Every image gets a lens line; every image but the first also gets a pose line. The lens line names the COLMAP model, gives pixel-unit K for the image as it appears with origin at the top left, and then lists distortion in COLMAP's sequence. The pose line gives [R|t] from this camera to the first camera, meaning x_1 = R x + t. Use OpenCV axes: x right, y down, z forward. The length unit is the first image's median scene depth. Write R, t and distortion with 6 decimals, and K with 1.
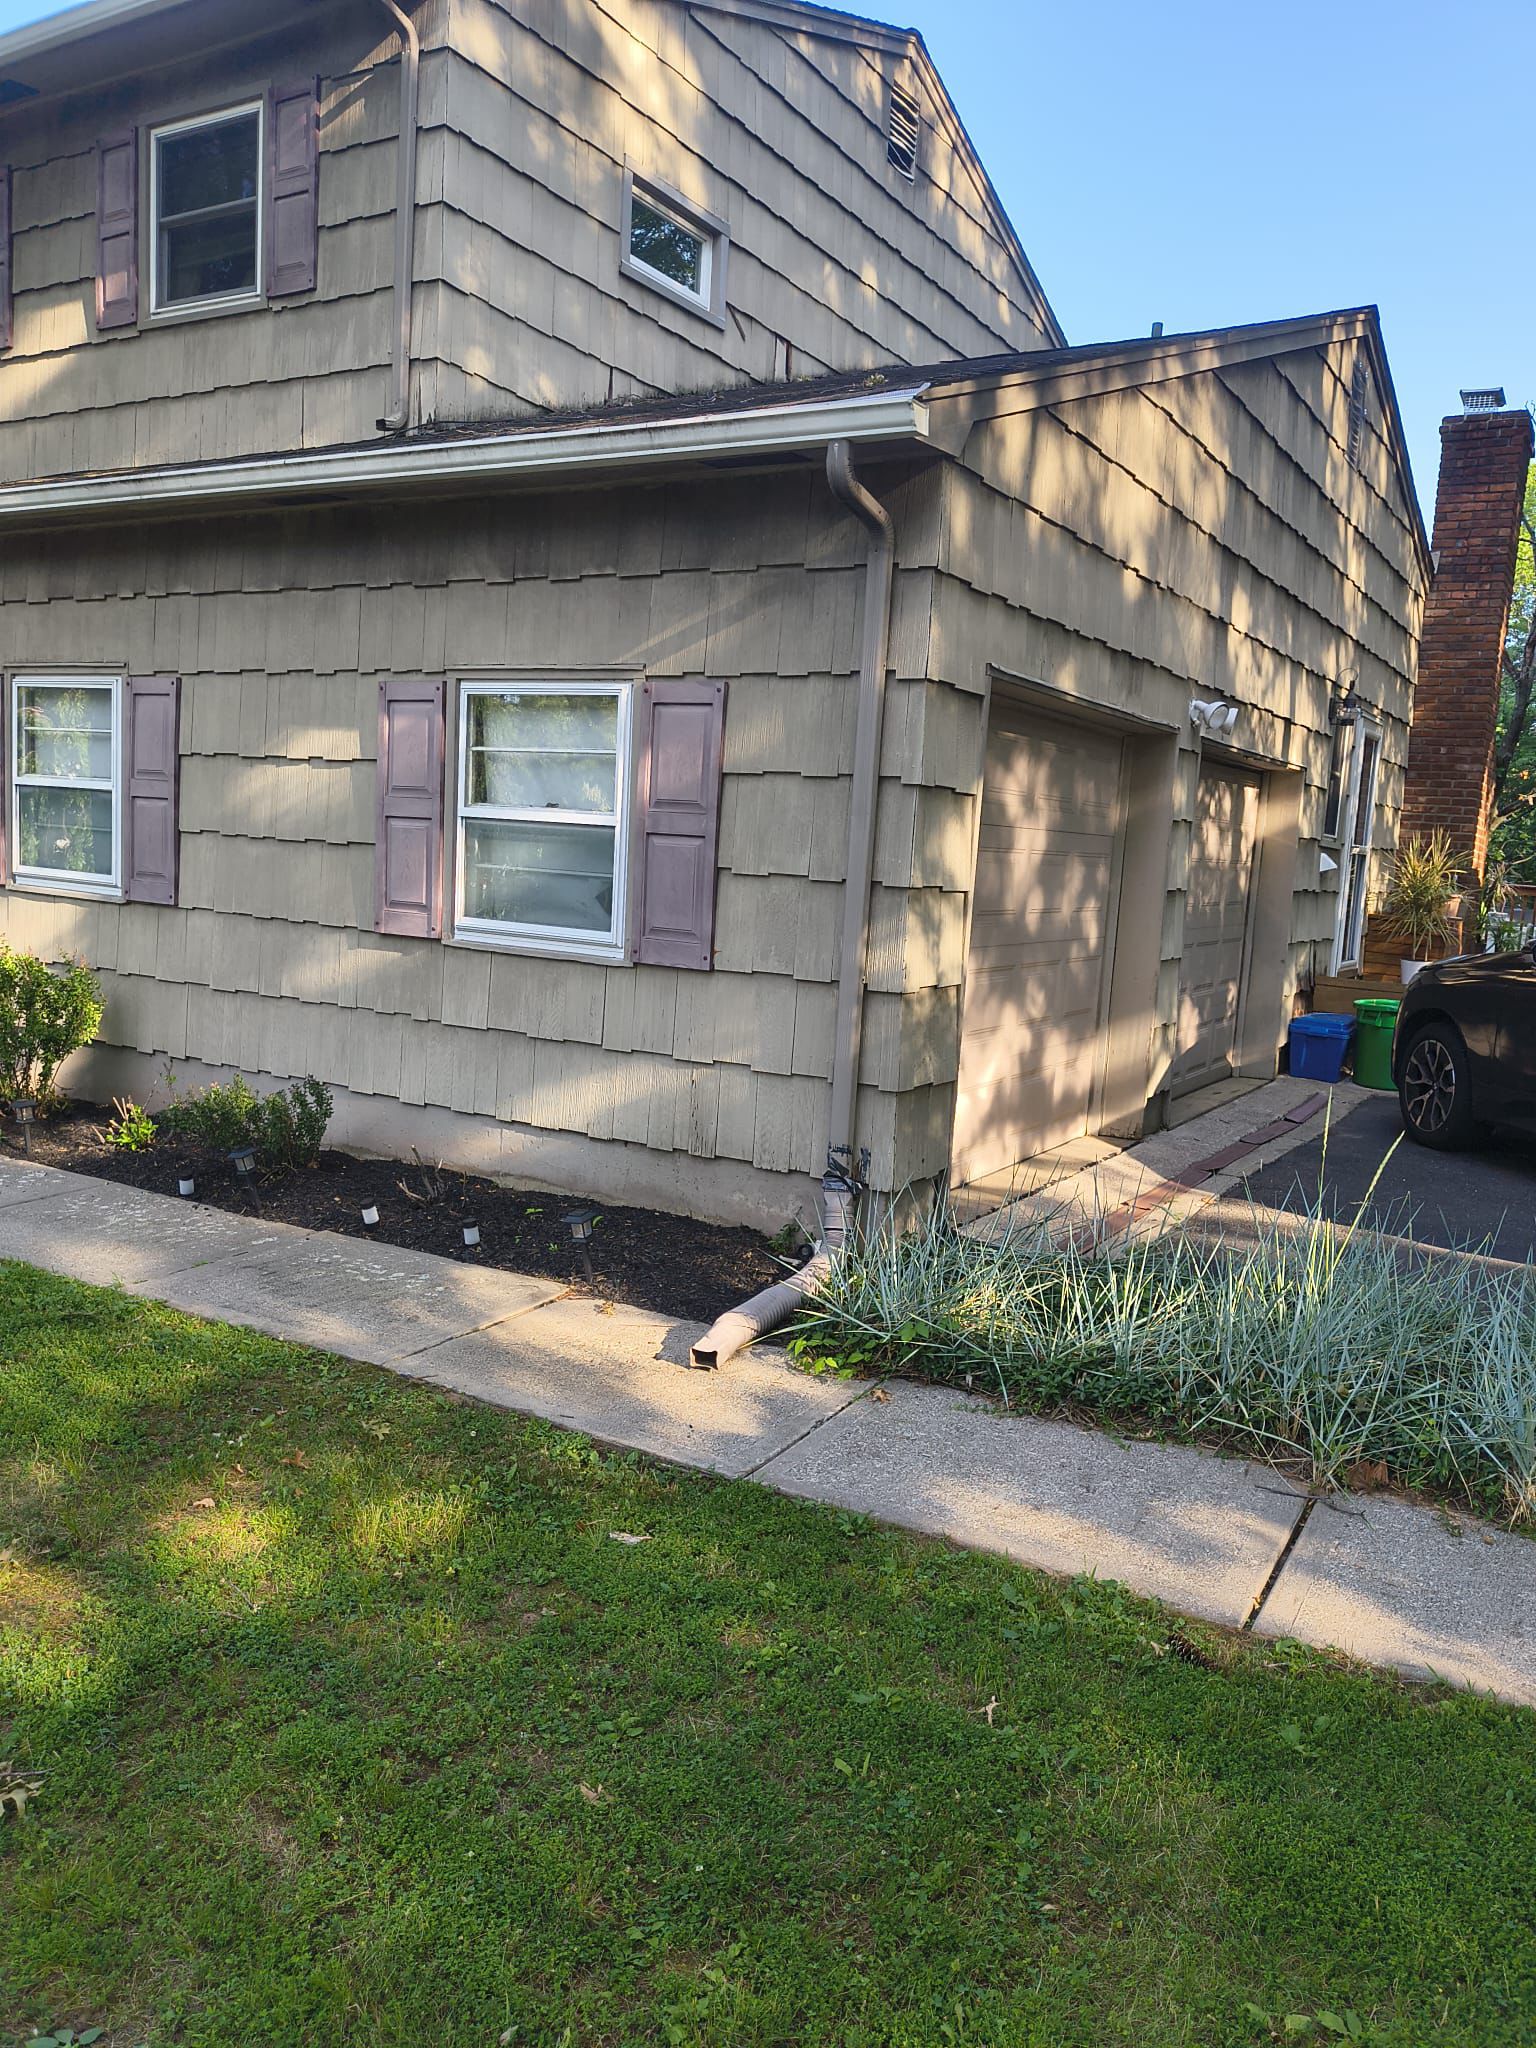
lens RADIAL K [[1441.0, 0, 766.4], [0, 1441.0, 1027.9], [0, 0, 1]] dist [-0.006426, -0.008484]
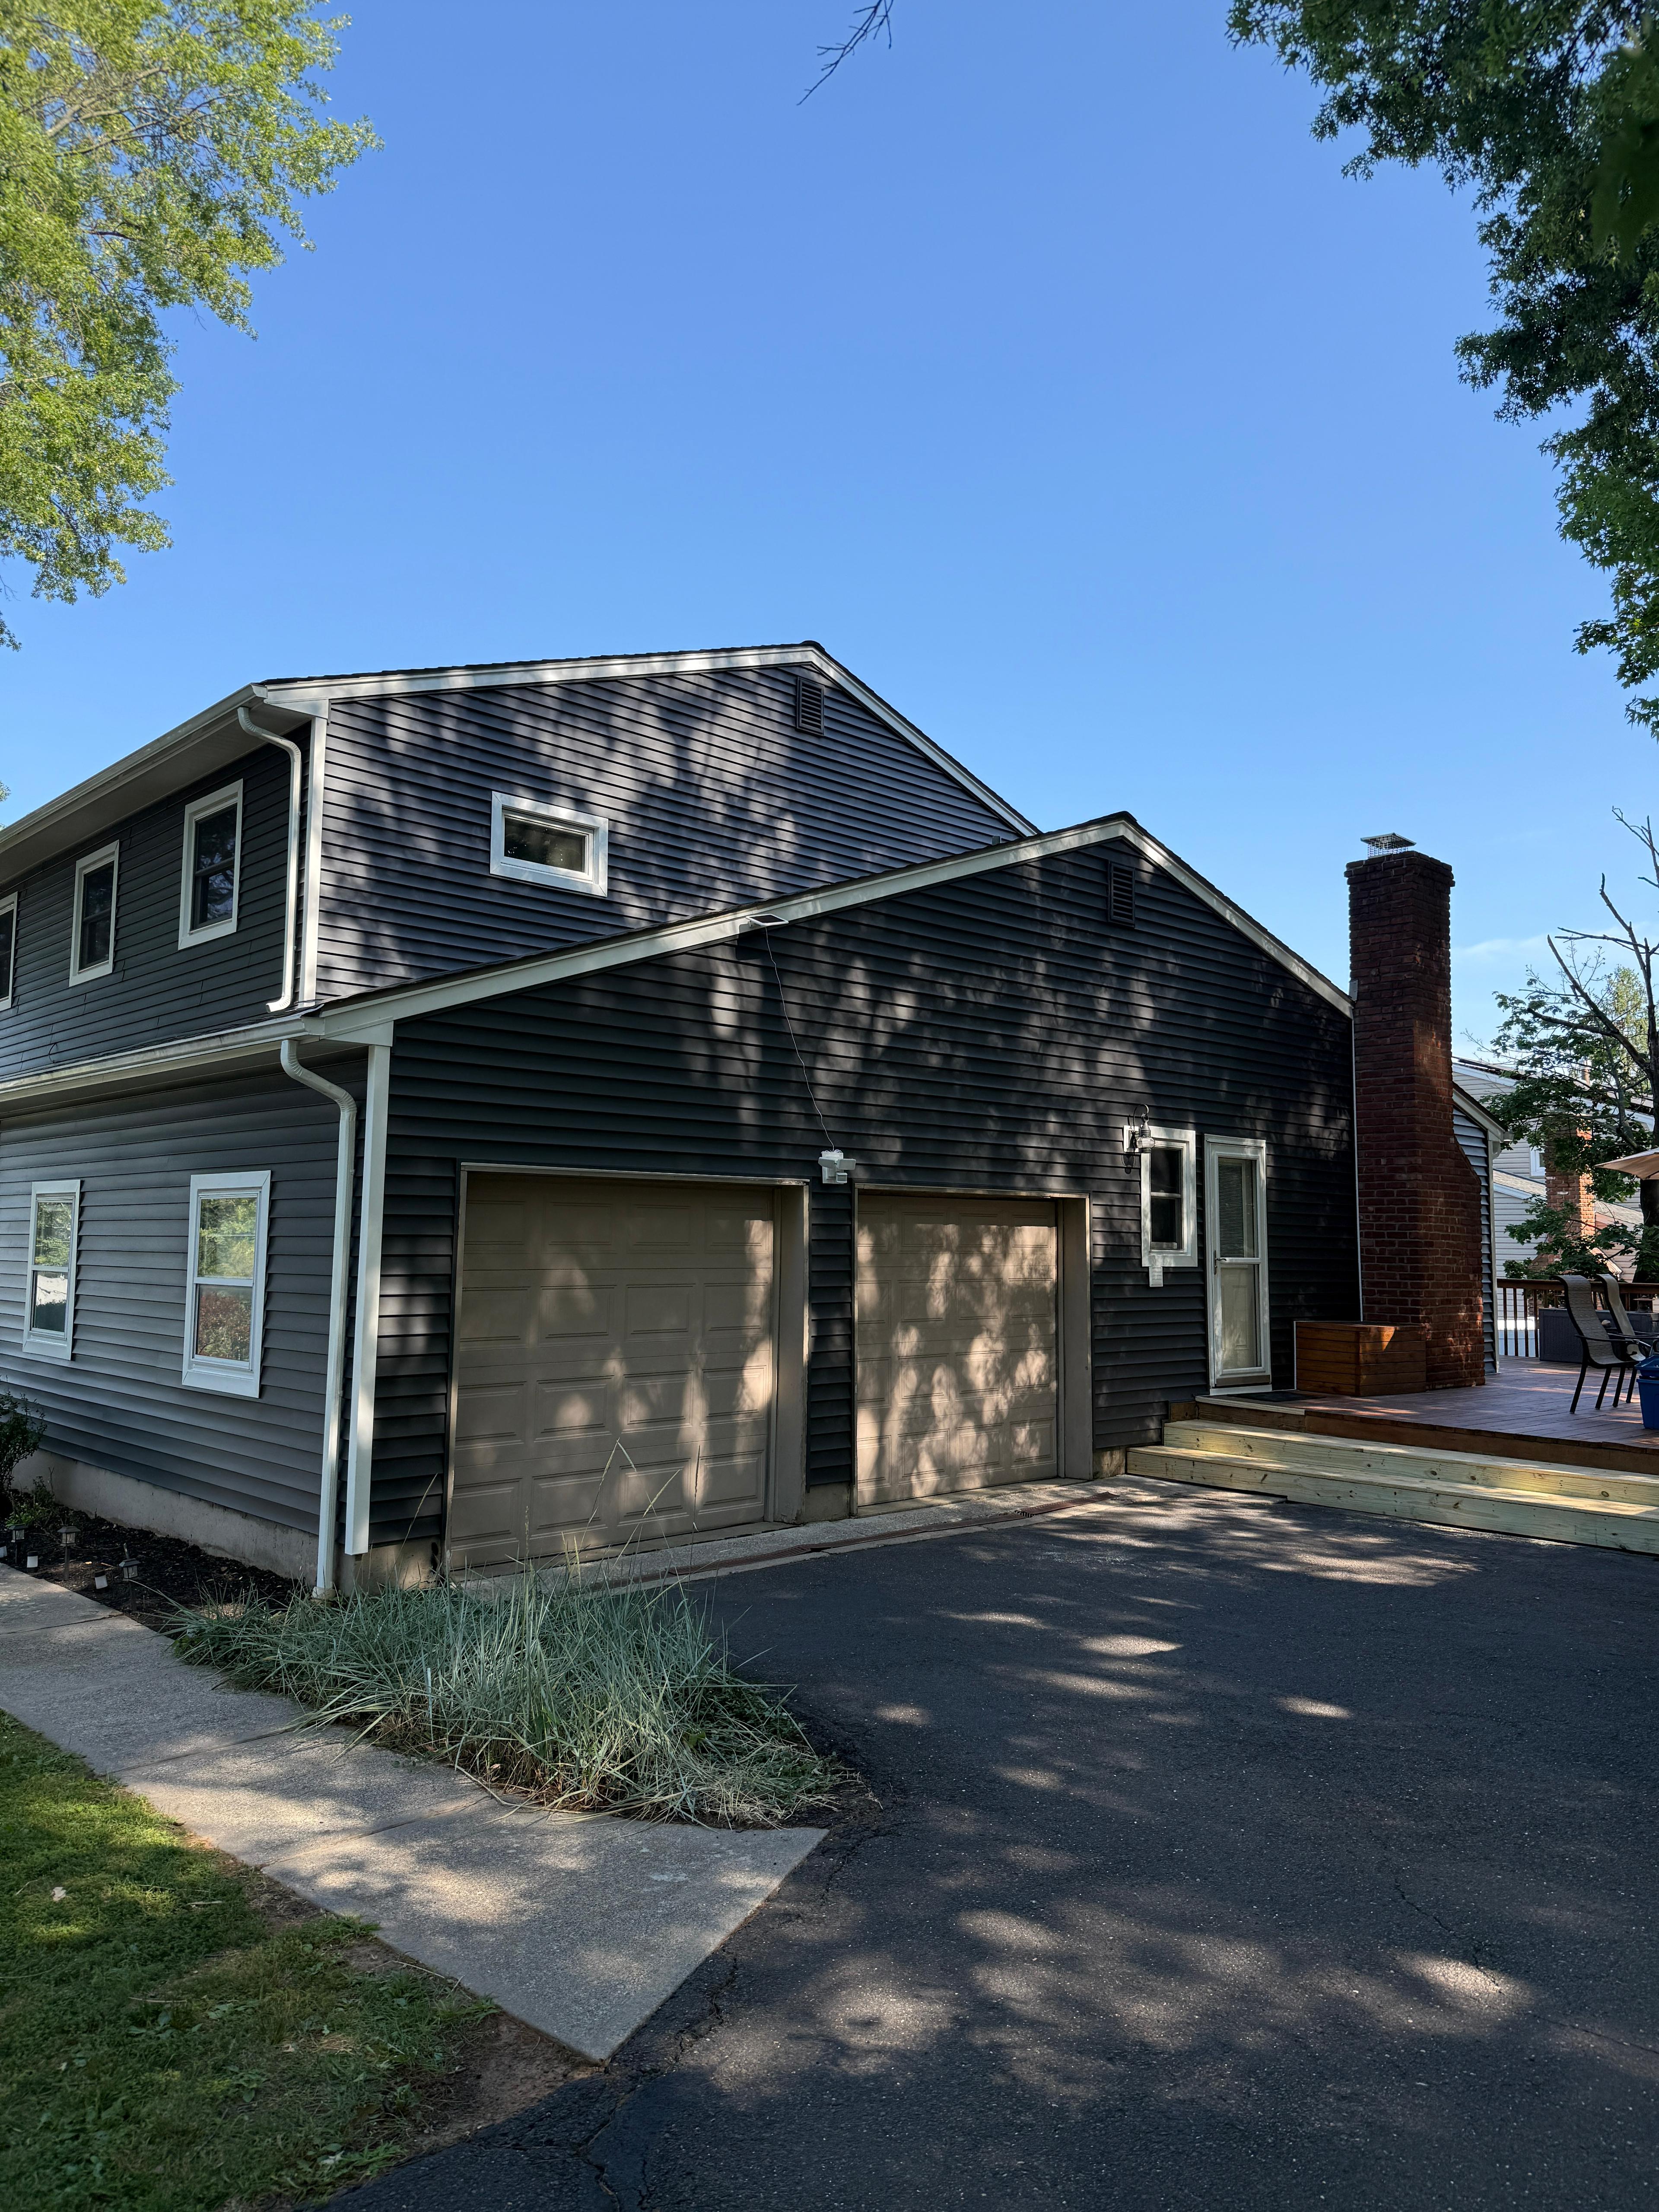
lens RADIAL K [[1525.9, 0, 862.4], [0, 1525.9, 1111.7], [0, 0, 1]] dist [0.046659, -0.070786]
pose [[0.967314, -0.072994, -0.242848, 0.516695], [0.017004, 0.974190, -0.225089, 0.021342], [0.253010, 0.213602, 0.943589, -0.209650]]
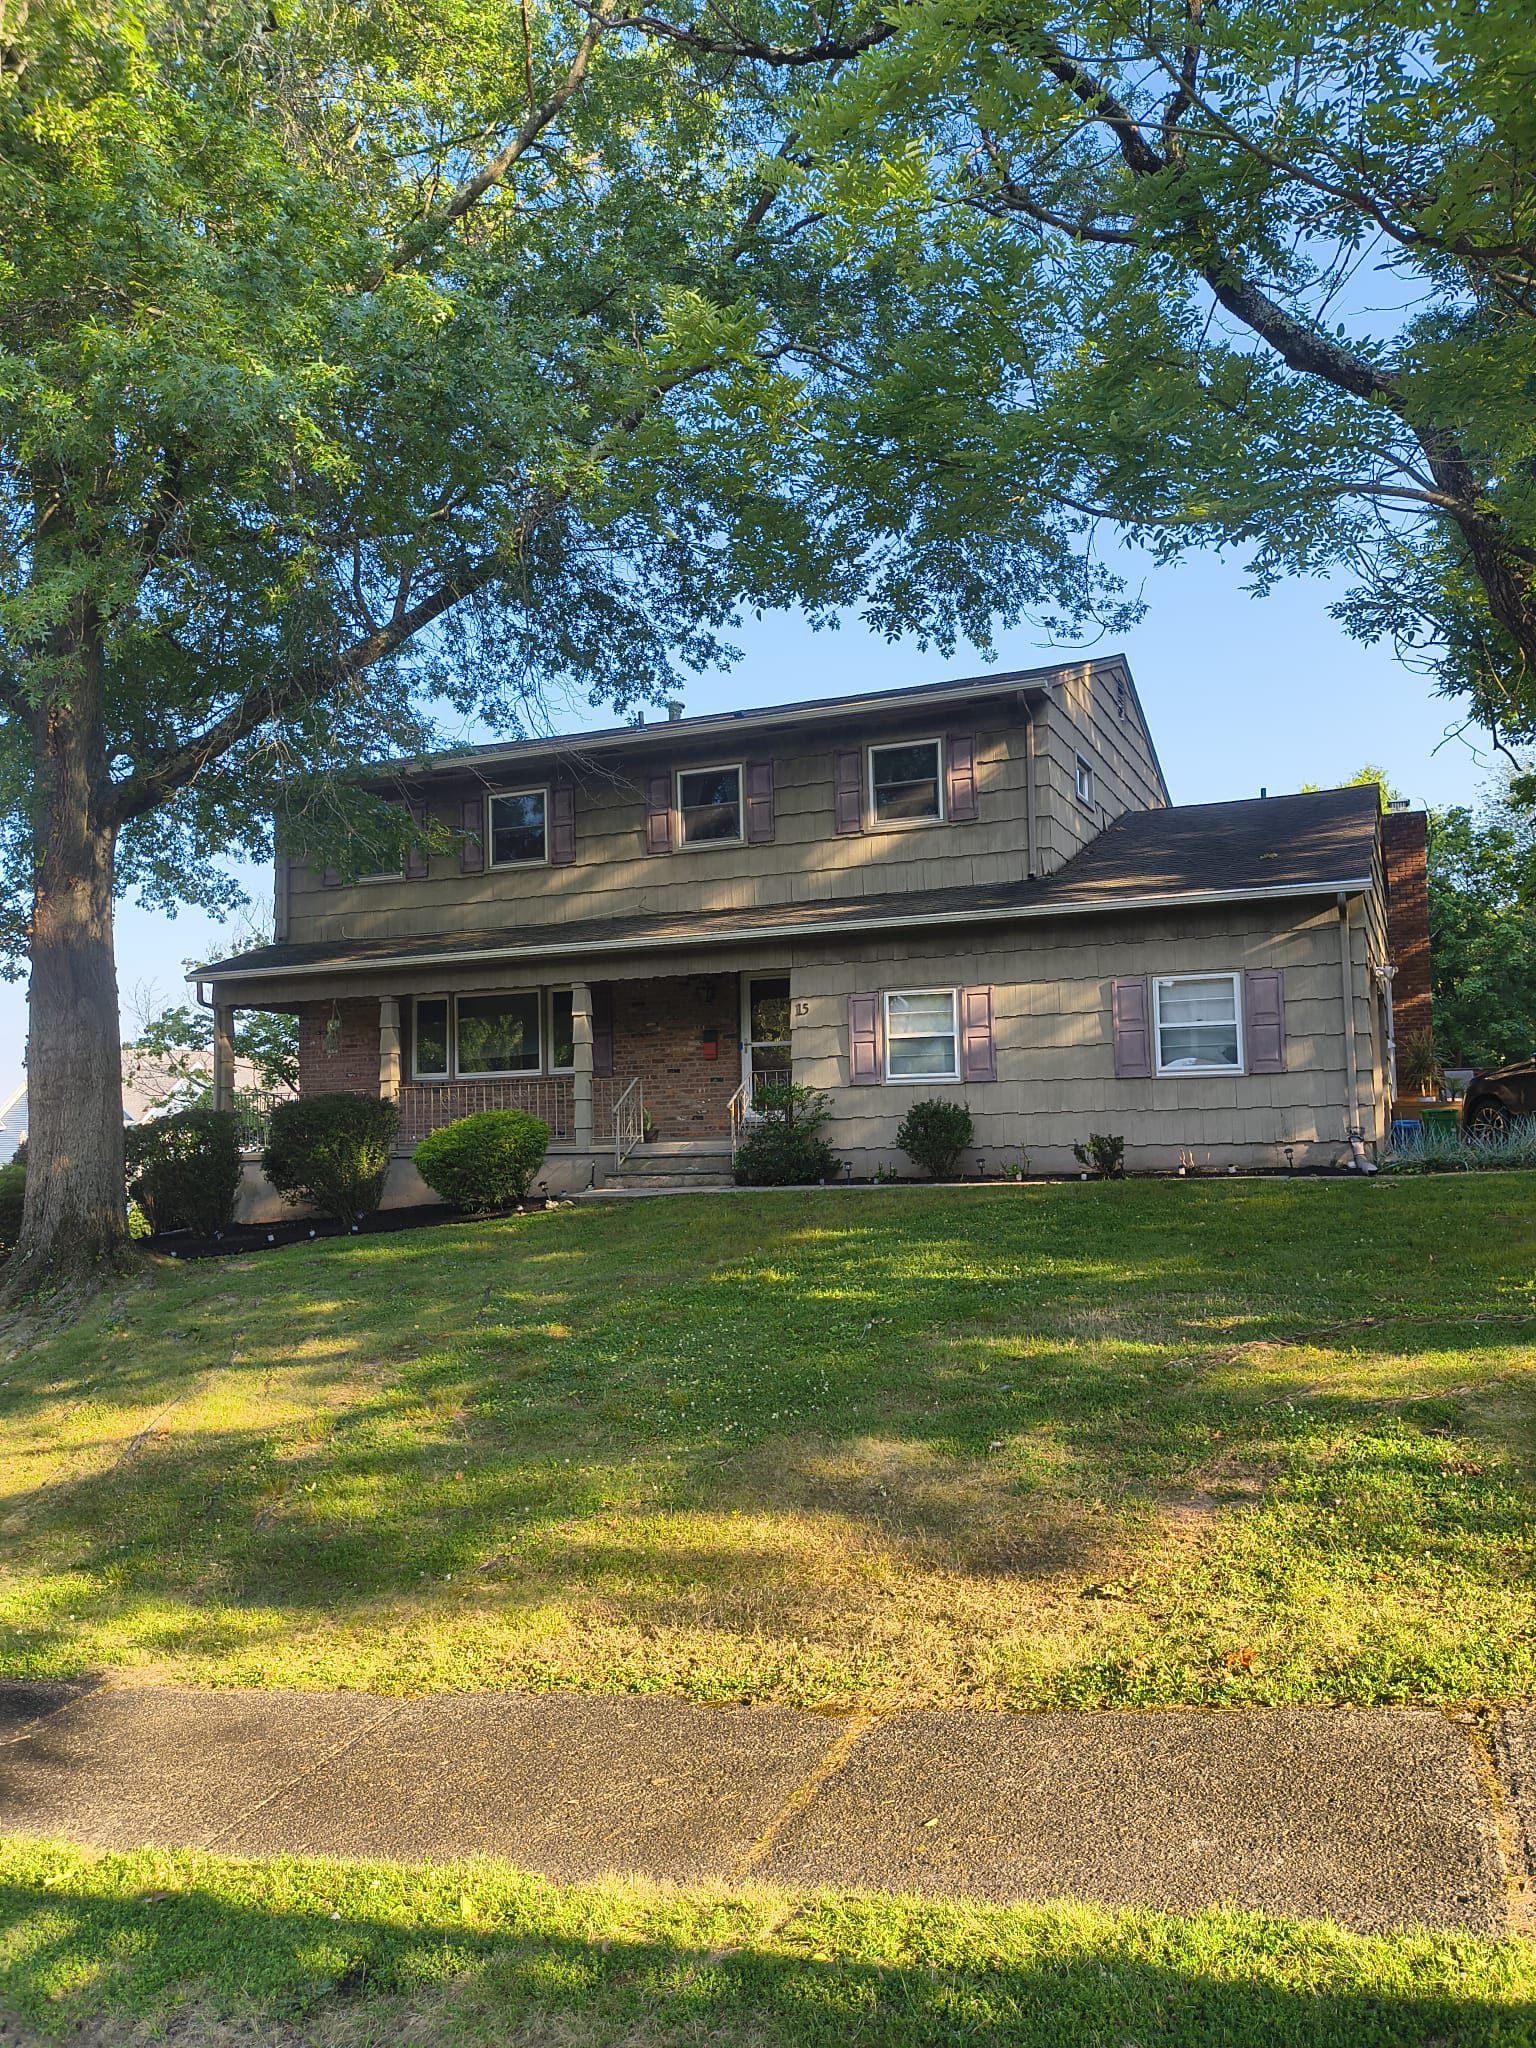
lens RADIAL K [[1405.6, 0, 772.1], [0, 1405.6, 1032.6], [0, 0, 1]] dist [0.008330, -0.006282]
pose [[0.989494, -0.070852, 0.126026, -0.740642], [0.095272, 0.975200, -0.199771, 0.181176], [-0.108746, 0.209679, 0.971704, -0.829719]]
